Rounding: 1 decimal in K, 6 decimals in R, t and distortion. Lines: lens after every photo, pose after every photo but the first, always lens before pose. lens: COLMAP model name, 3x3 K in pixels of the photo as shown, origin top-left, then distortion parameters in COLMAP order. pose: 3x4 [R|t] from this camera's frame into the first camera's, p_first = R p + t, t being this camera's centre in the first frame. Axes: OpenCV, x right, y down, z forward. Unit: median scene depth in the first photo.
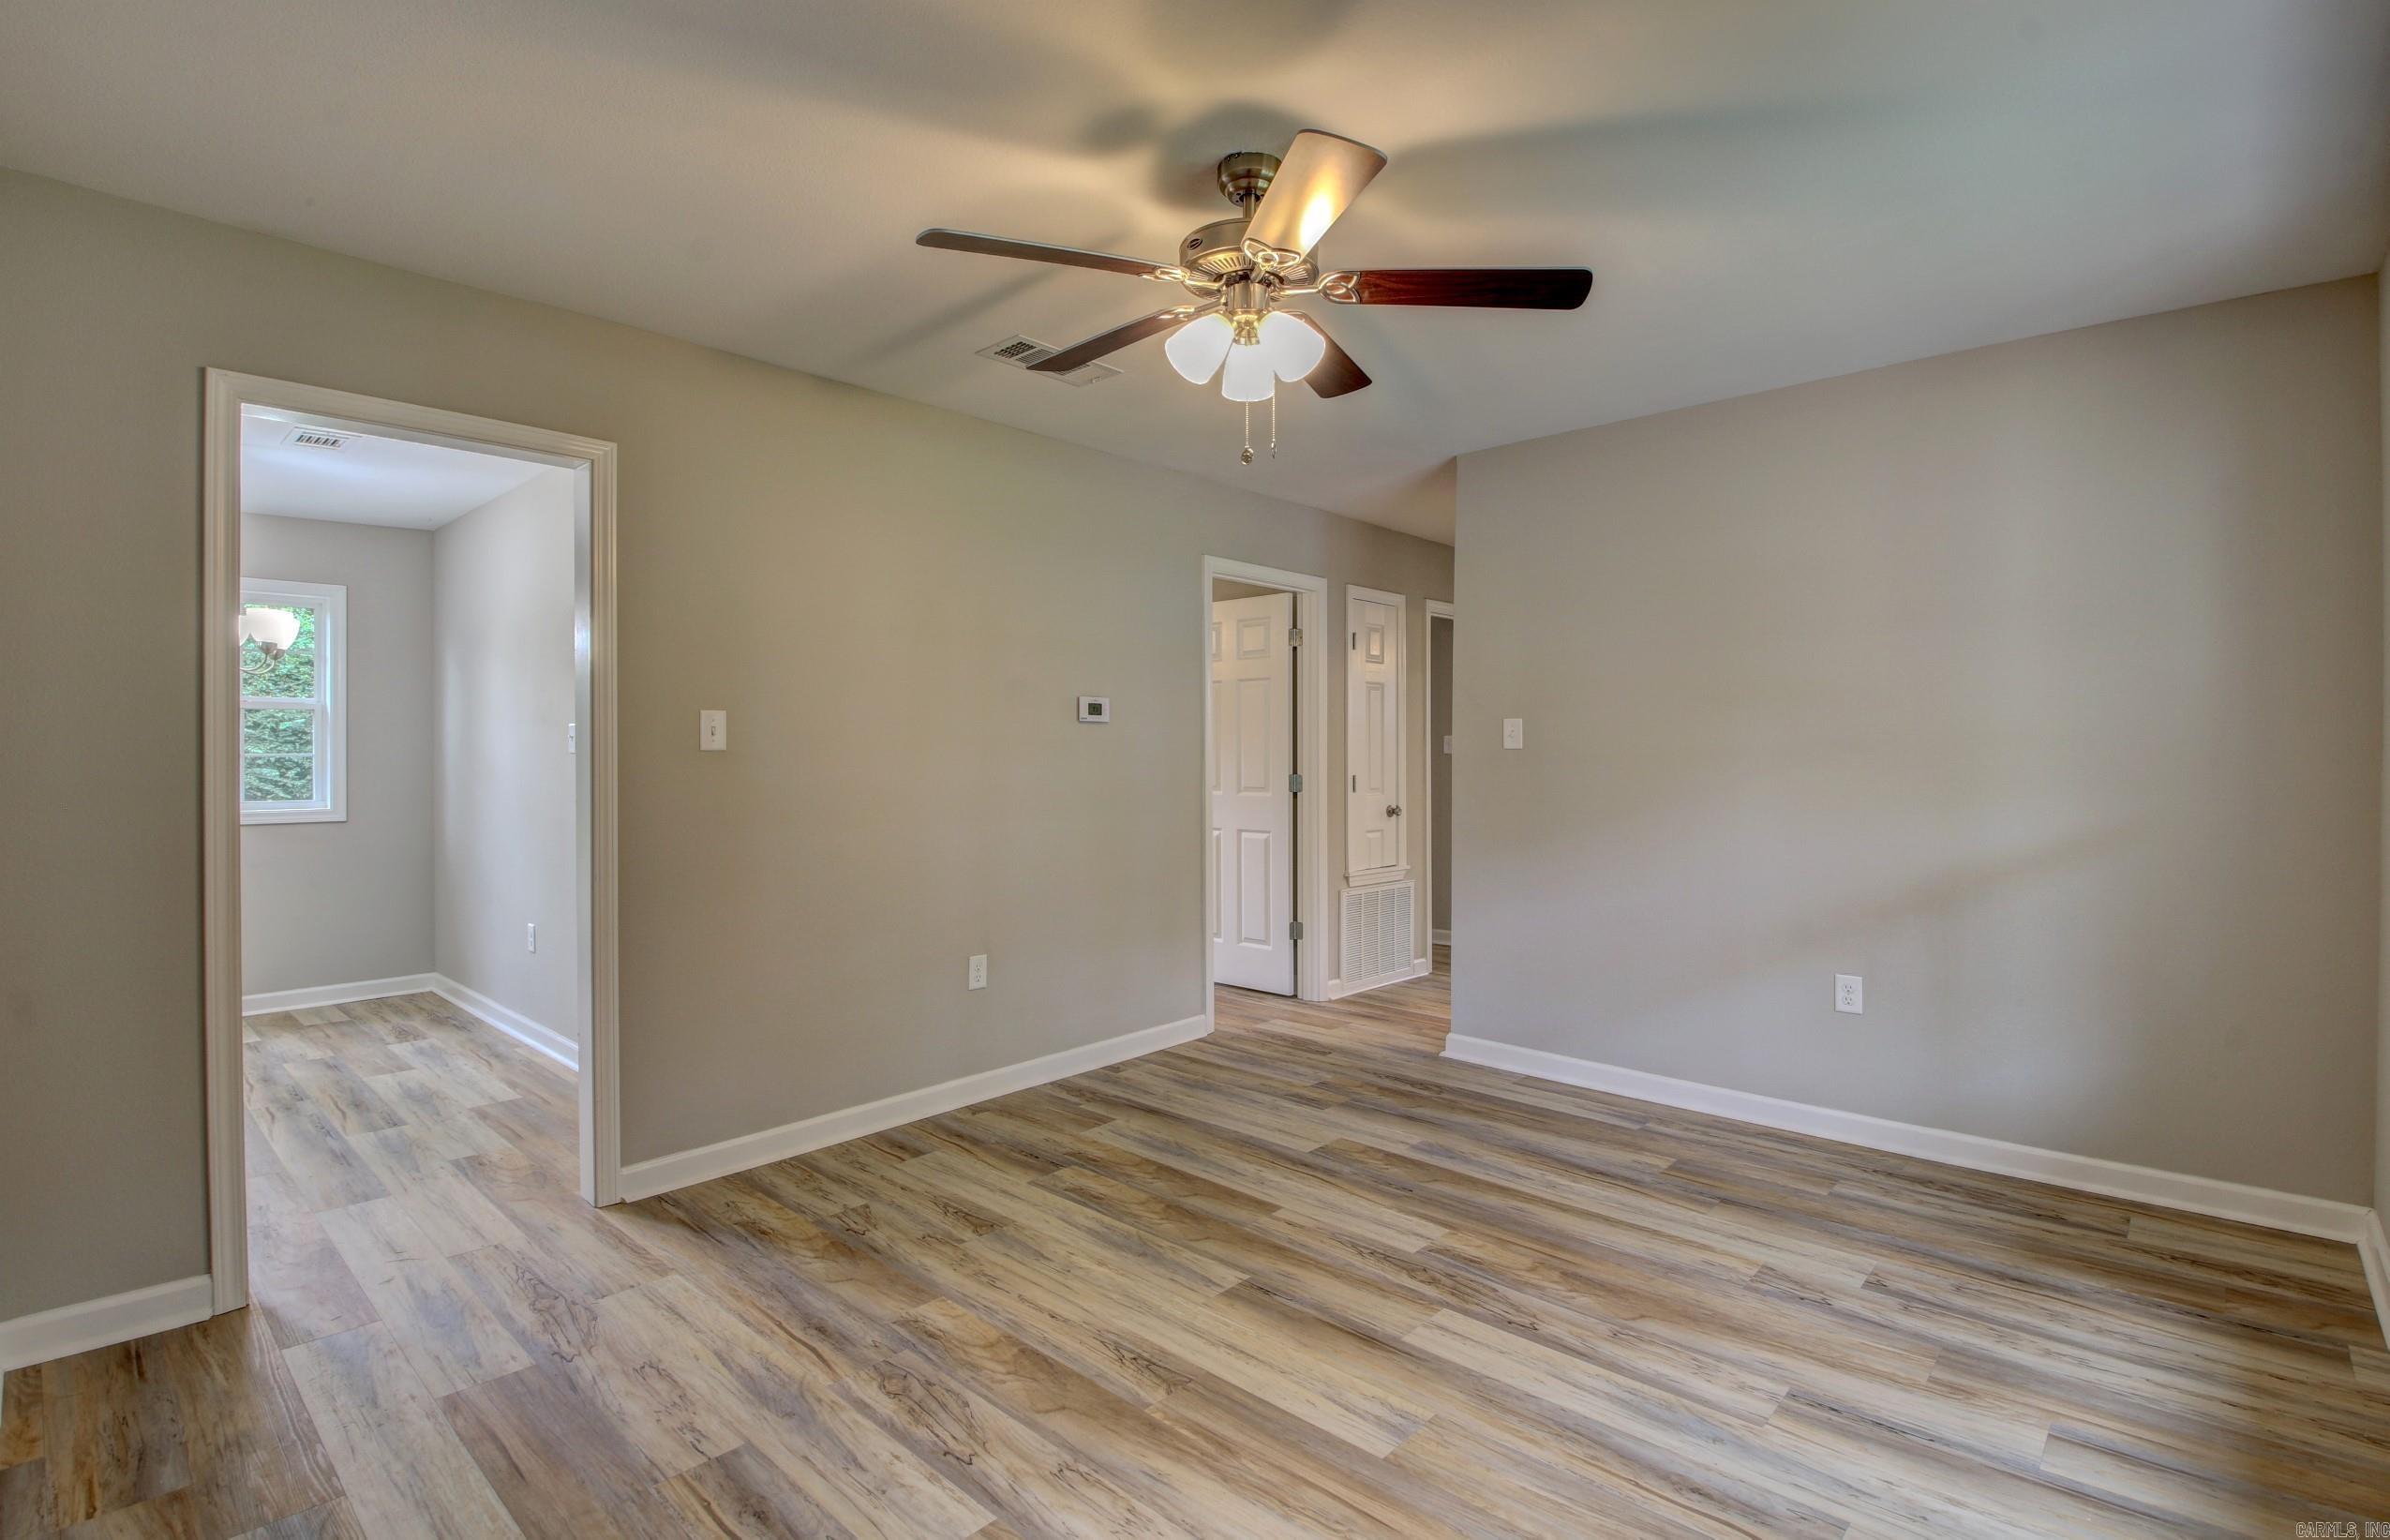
lens RADIAL K [[1115.9, 0, 1154.8], [0, 1115.9, 759.4], [0, 0, 1]] dist [0.006520, -0.018331]
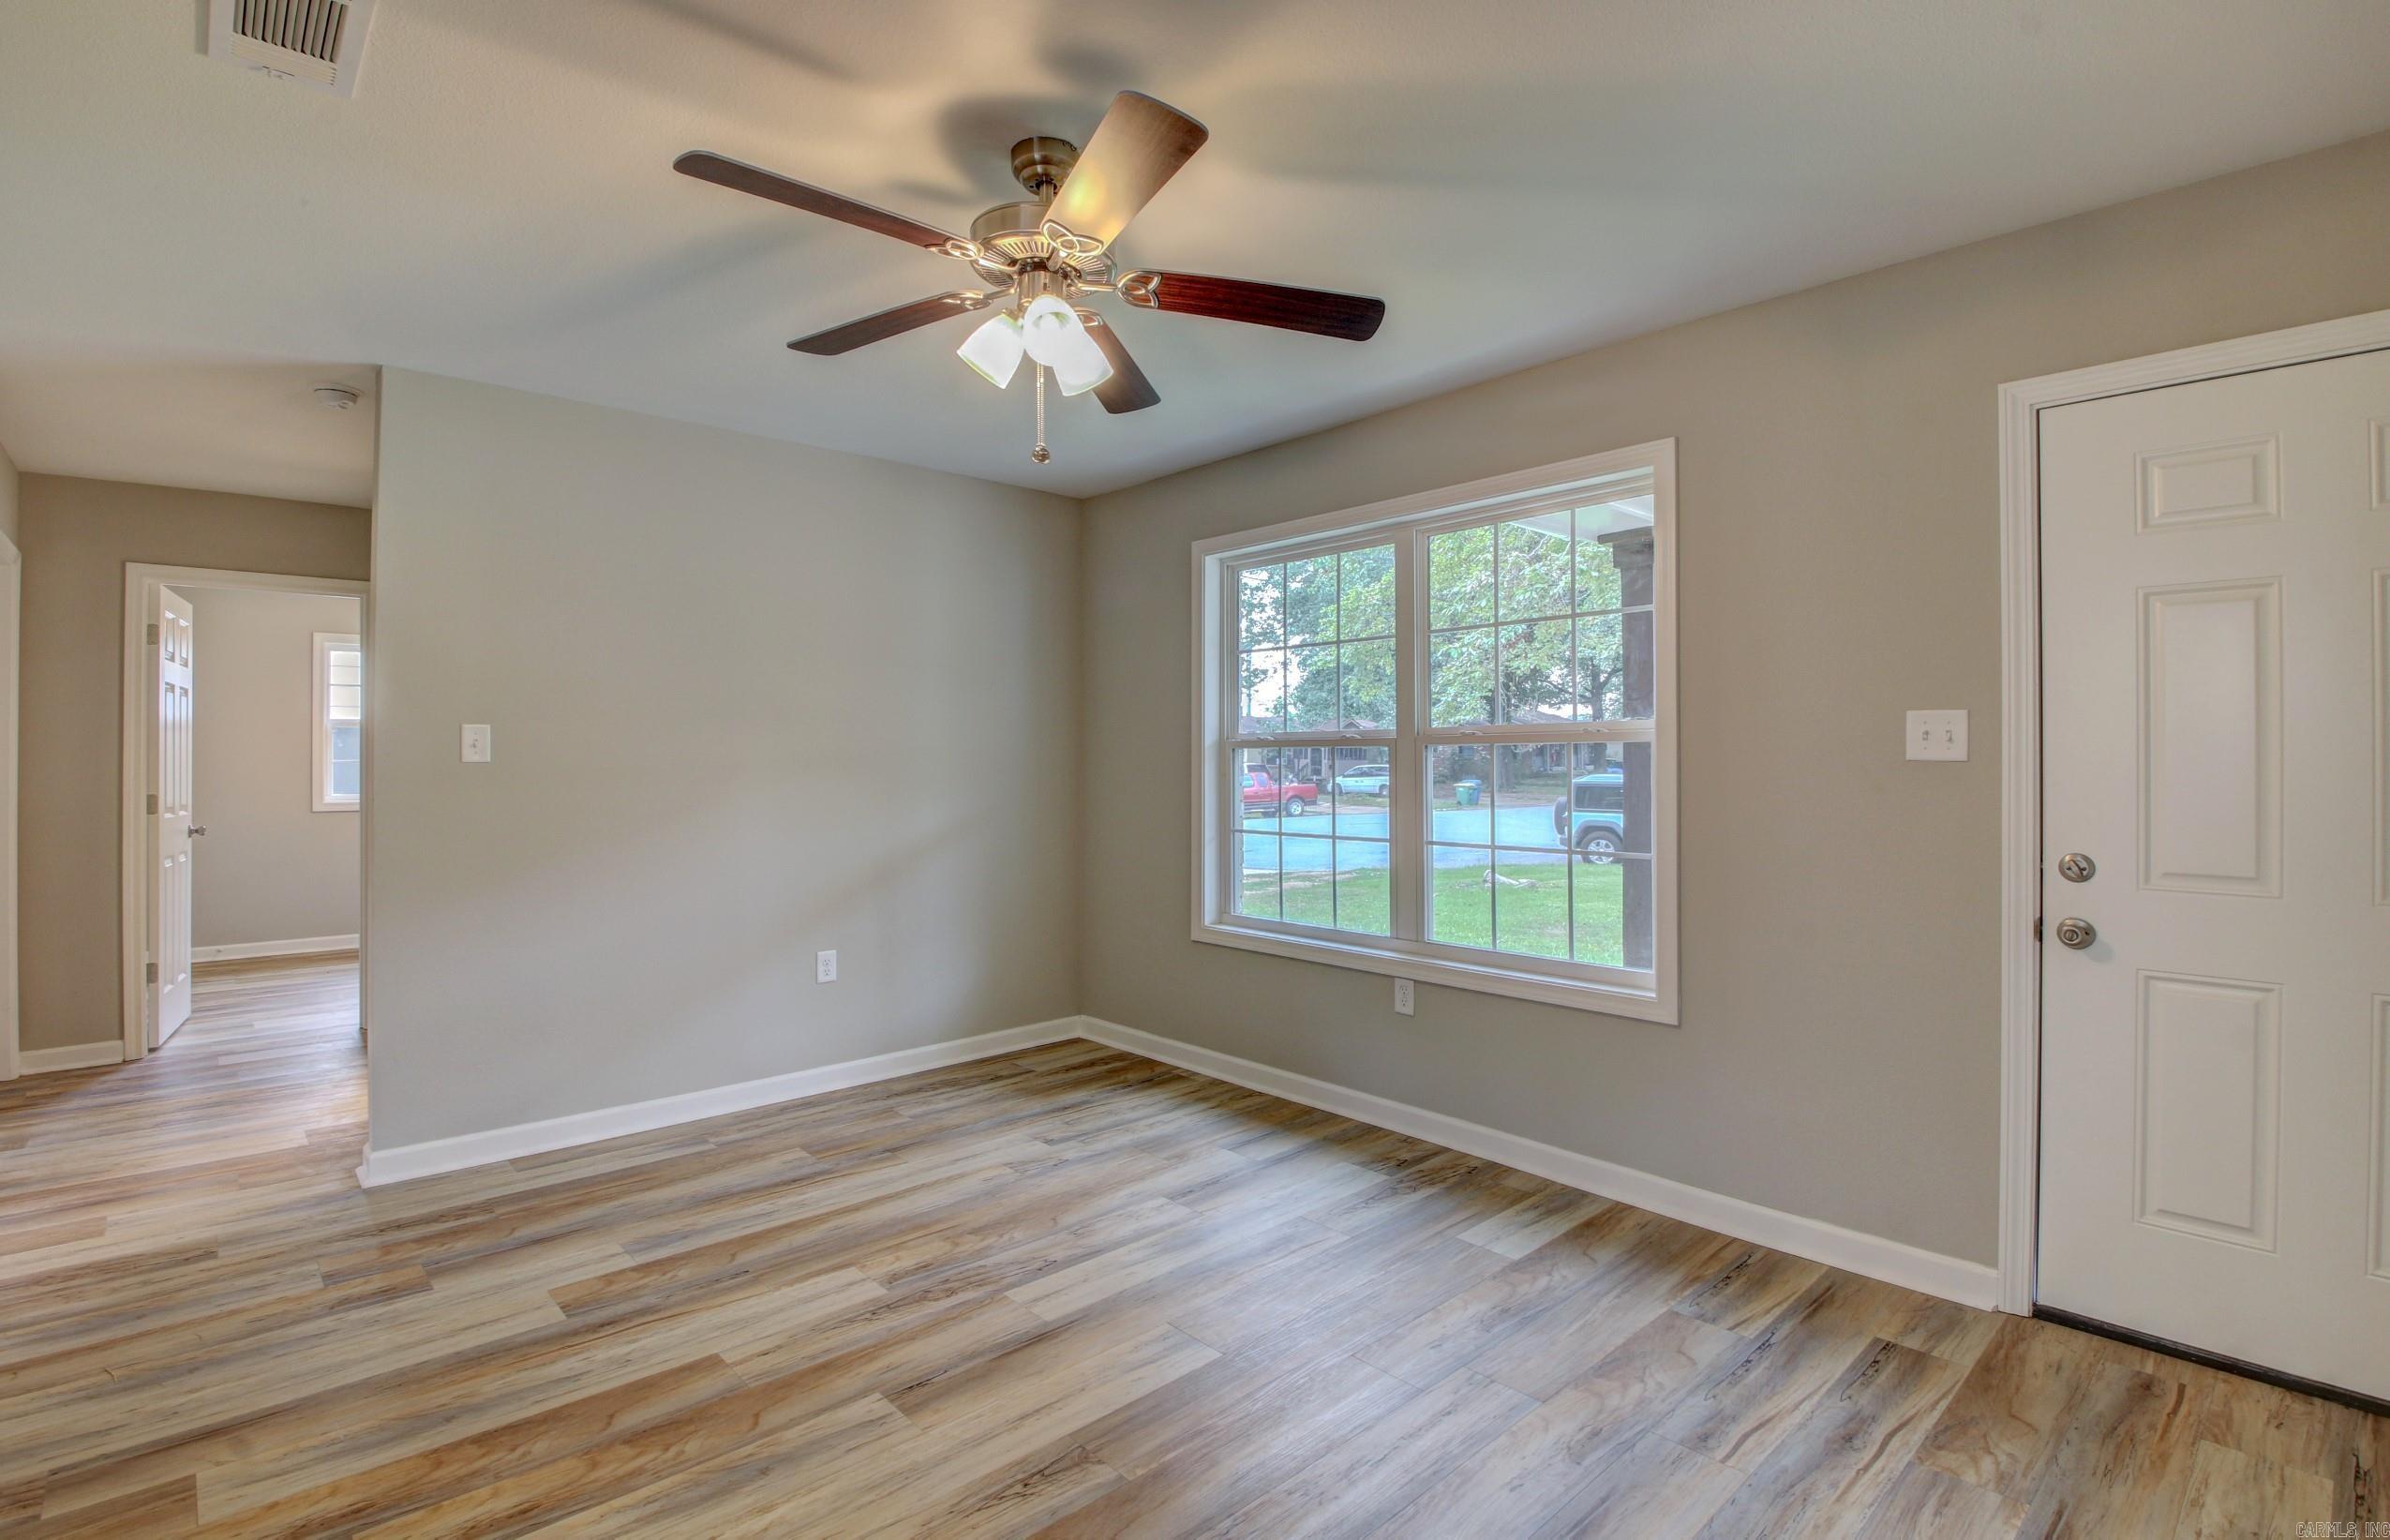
lens RADIAL K [[1124.7, 0, 1205.8], [0, 1124.7, 745.9], [0, 0, 1]] dist [-0.007527, -0.007771]
pose [[0.055600, 0.008713, 0.998415, -0.706514], [0.014155, 0.999855, -0.009514, -0.011163], [-0.998353, 0.014662, 0.055469, 0.662384]]
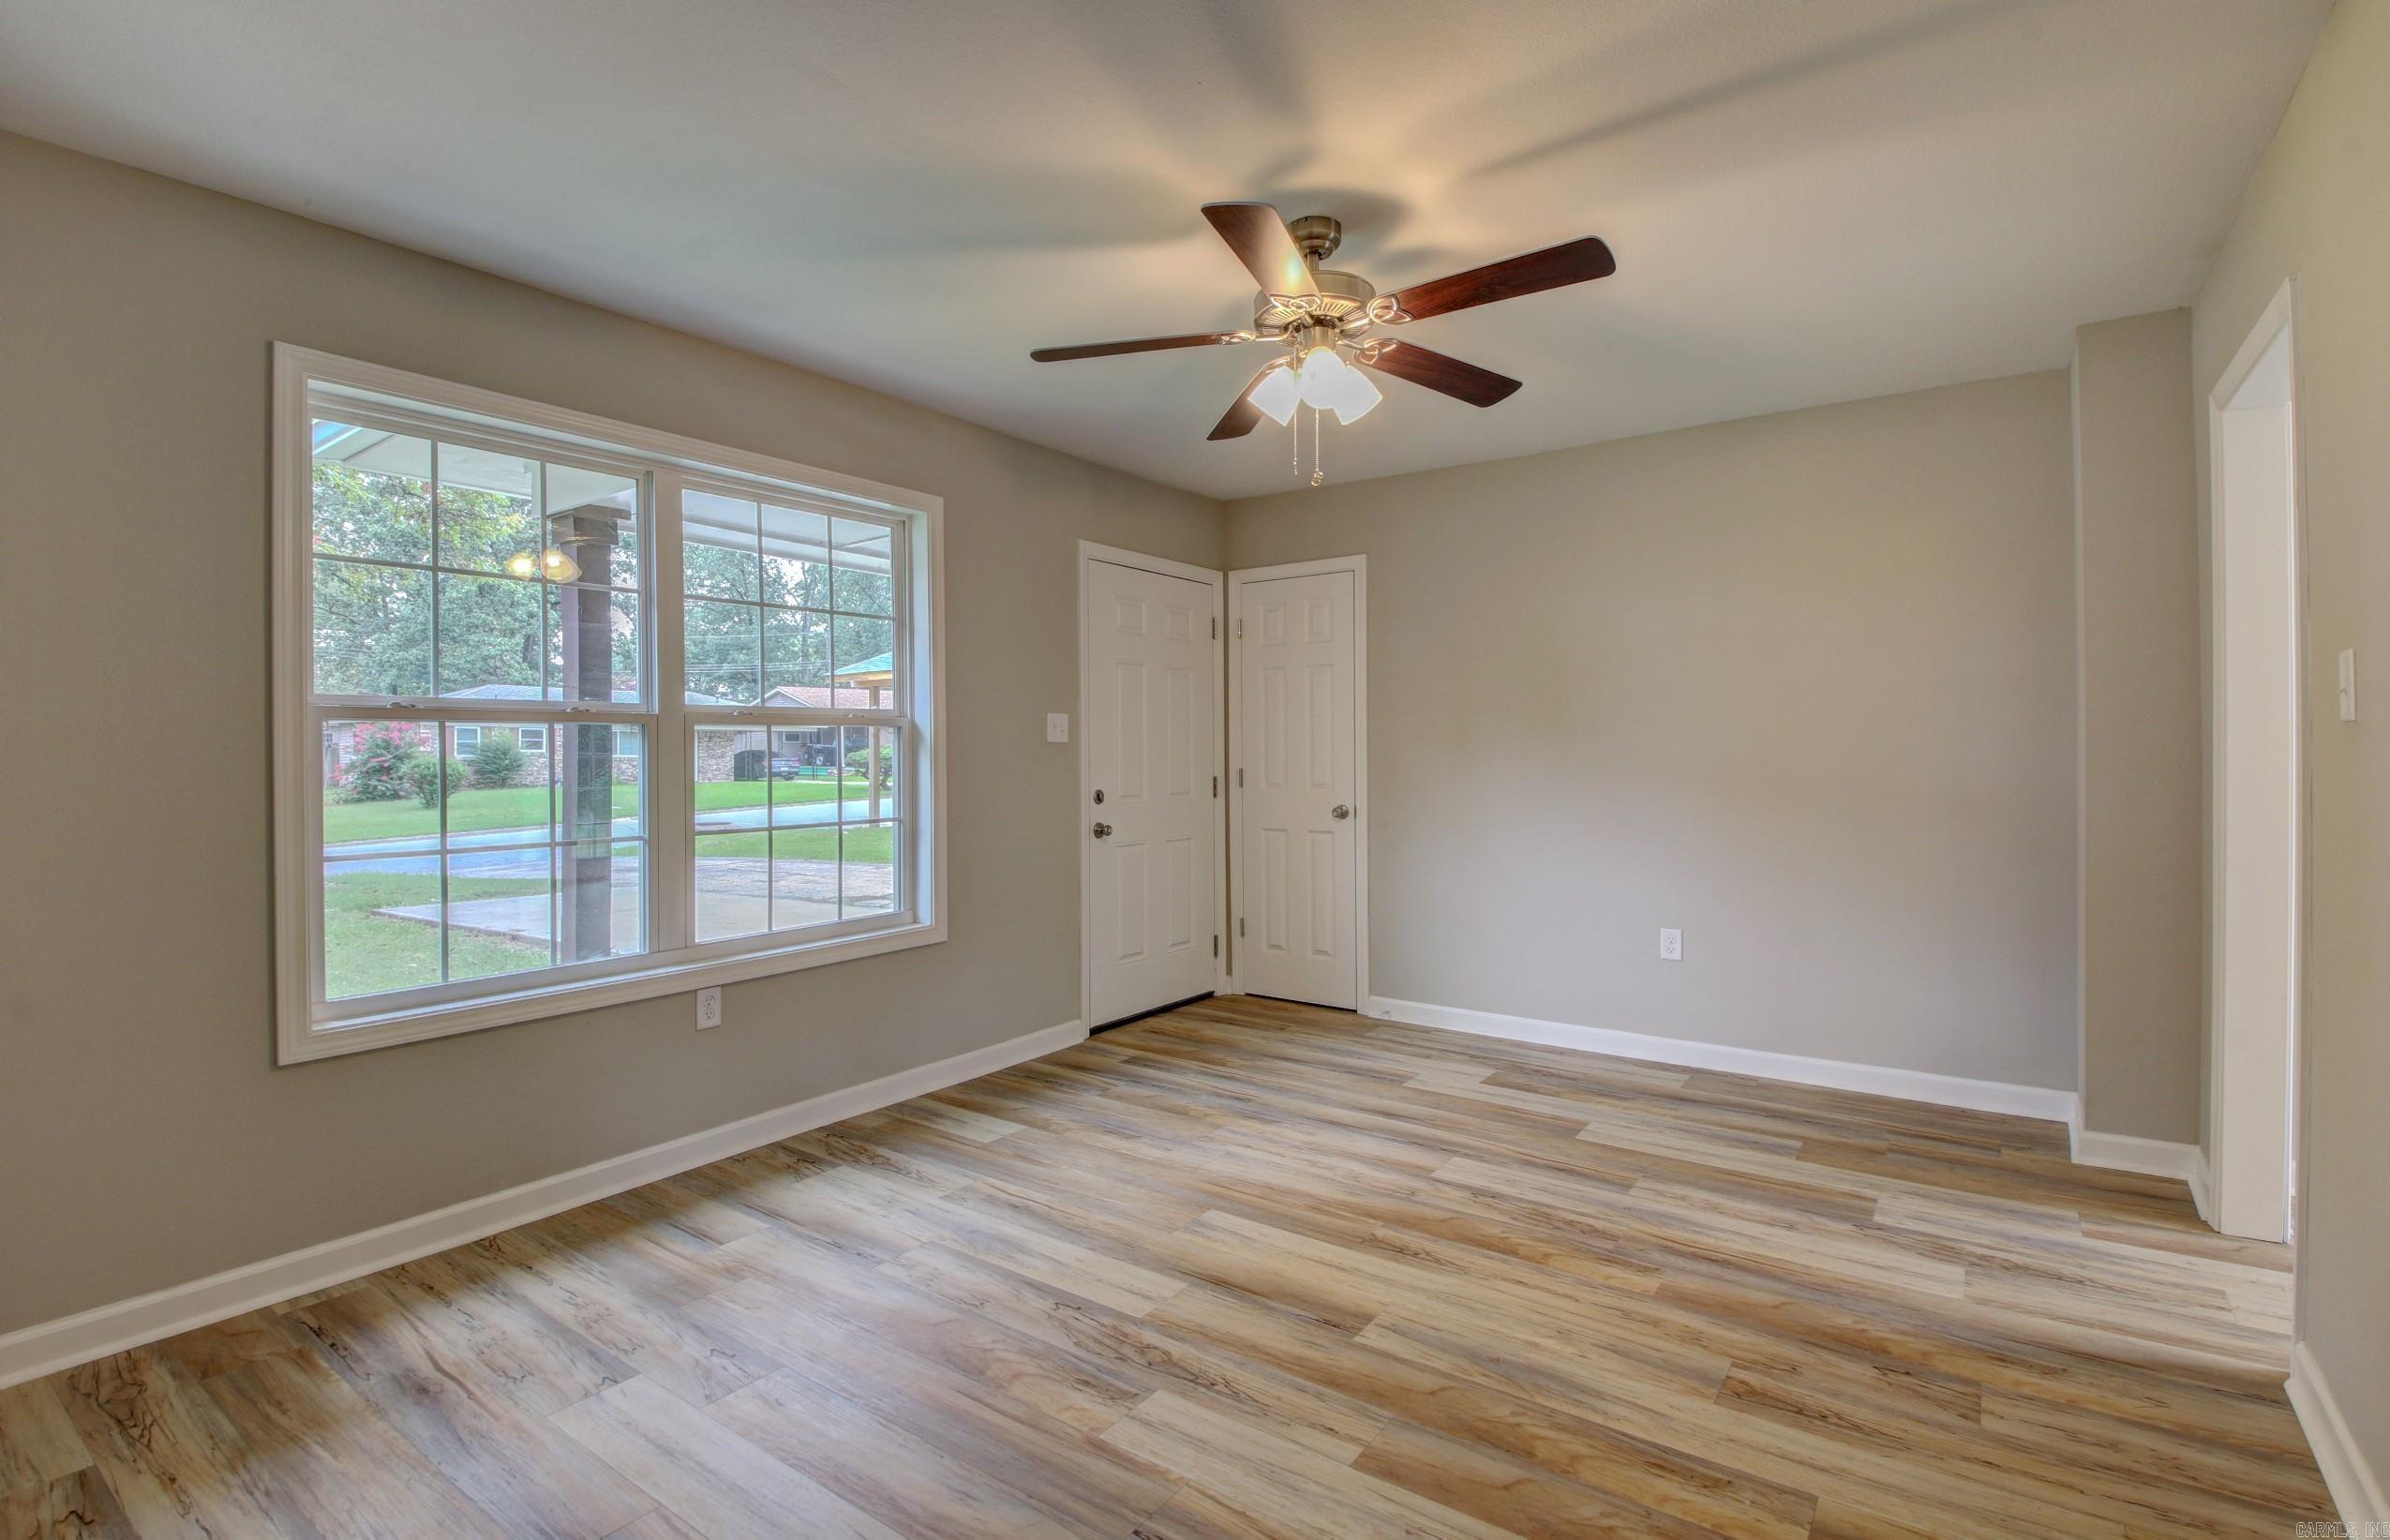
lens RADIAL K [[1115.9, 0, 1169.2], [0, 1115.9, 749.3], [0, 0, 1]] dist [0.006520, -0.018331]
pose [[-0.990789, 0.006800, -0.135241, 0.321591], [0.005600, 0.999942, 0.009249, -0.002293], [0.135296, 0.008406, -0.990770, 1.734633]]
